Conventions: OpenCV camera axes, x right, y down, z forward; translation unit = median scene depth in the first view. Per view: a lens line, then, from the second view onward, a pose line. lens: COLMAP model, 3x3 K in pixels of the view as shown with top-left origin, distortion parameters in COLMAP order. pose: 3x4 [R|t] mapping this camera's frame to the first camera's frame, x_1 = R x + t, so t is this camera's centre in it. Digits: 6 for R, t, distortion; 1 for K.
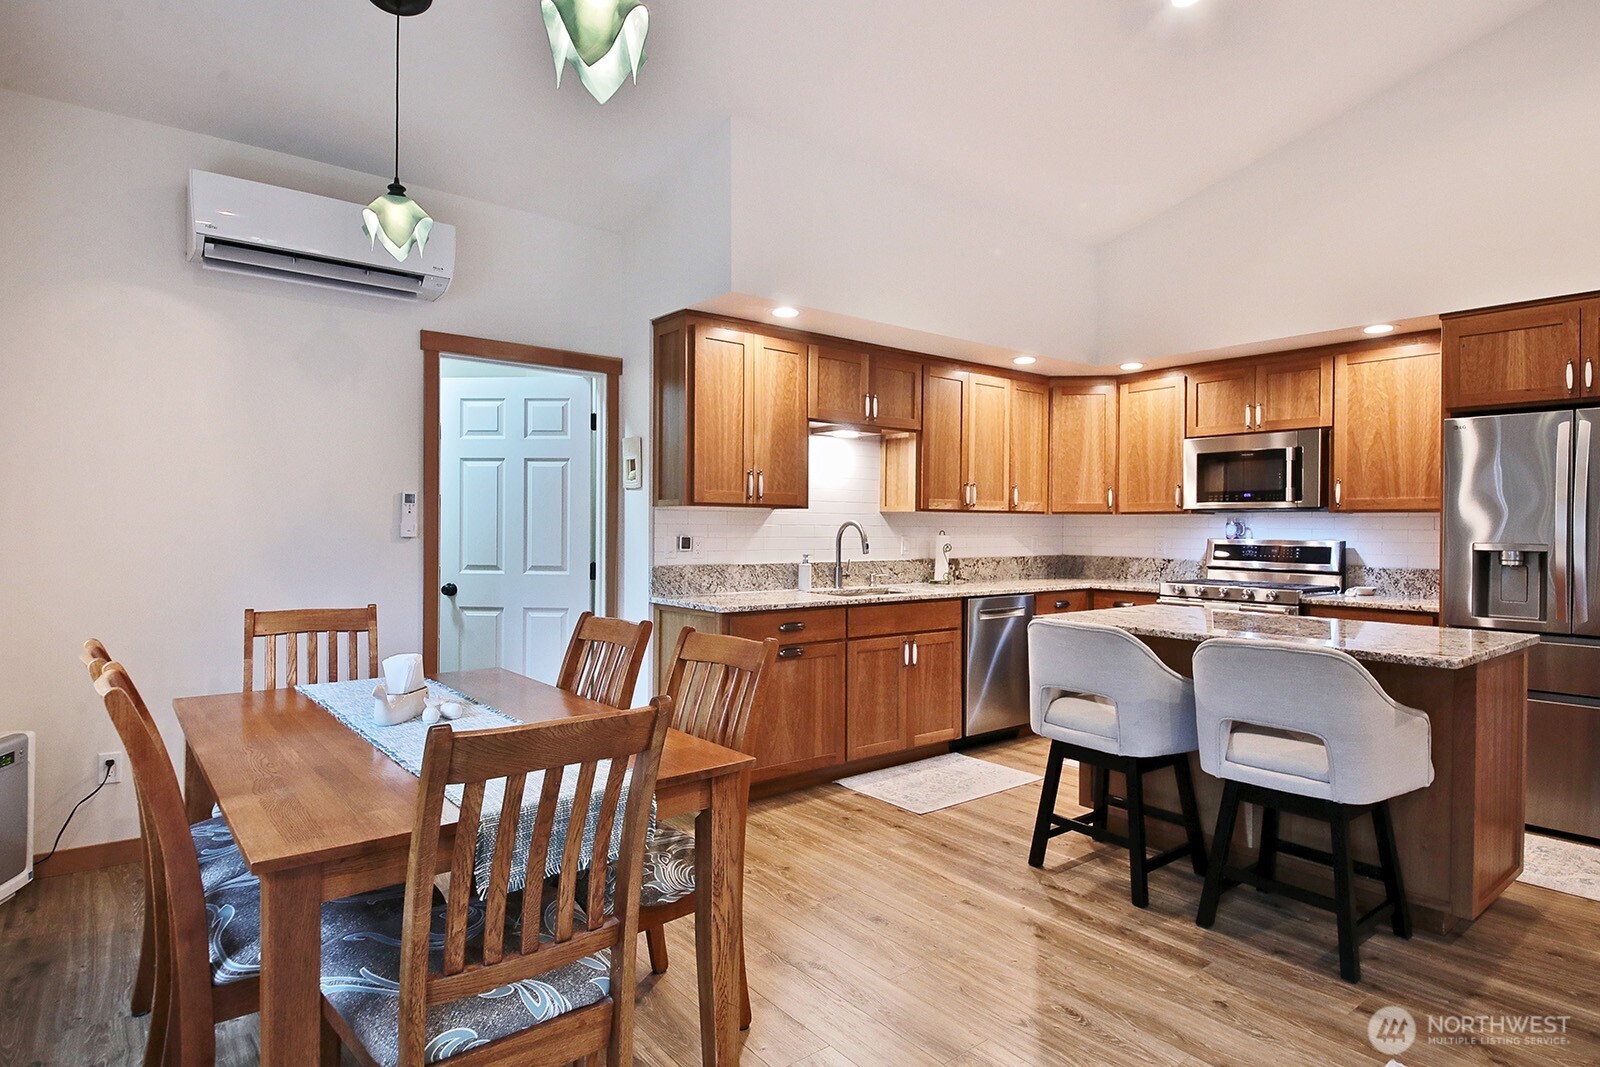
lens RADIAL K [[853.0, 0, 800.0], [0, 853.0, 533.5], [0, 0, 1]] dist [0.048843, -0.047749]
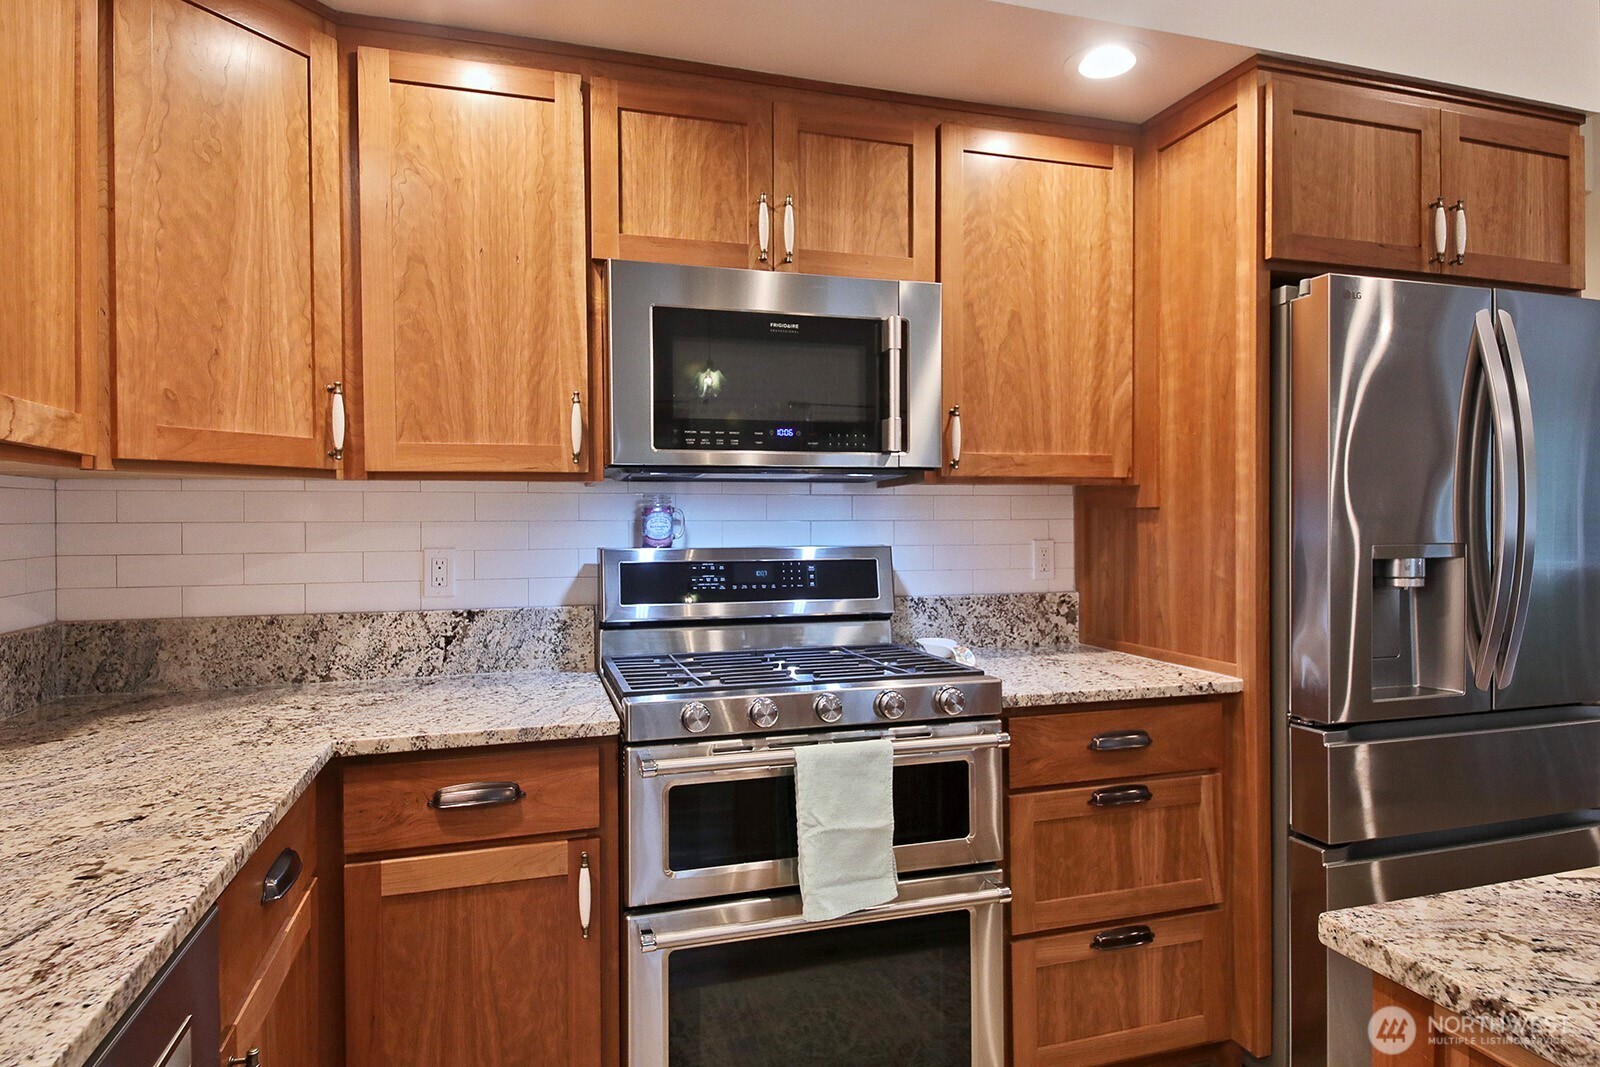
lens RADIAL K [[912.3, 0, 791.6], [0, 912.3, 526.2], [0, 0, 1]] dist [0.048414, -0.038023]
pose [[0.372683, -0.013321, 0.927863, 0.153912], [0.017028, 0.999827, 0.007515, -0.006447], [-0.927802, 0.012999, 0.372845, 0.888446]]
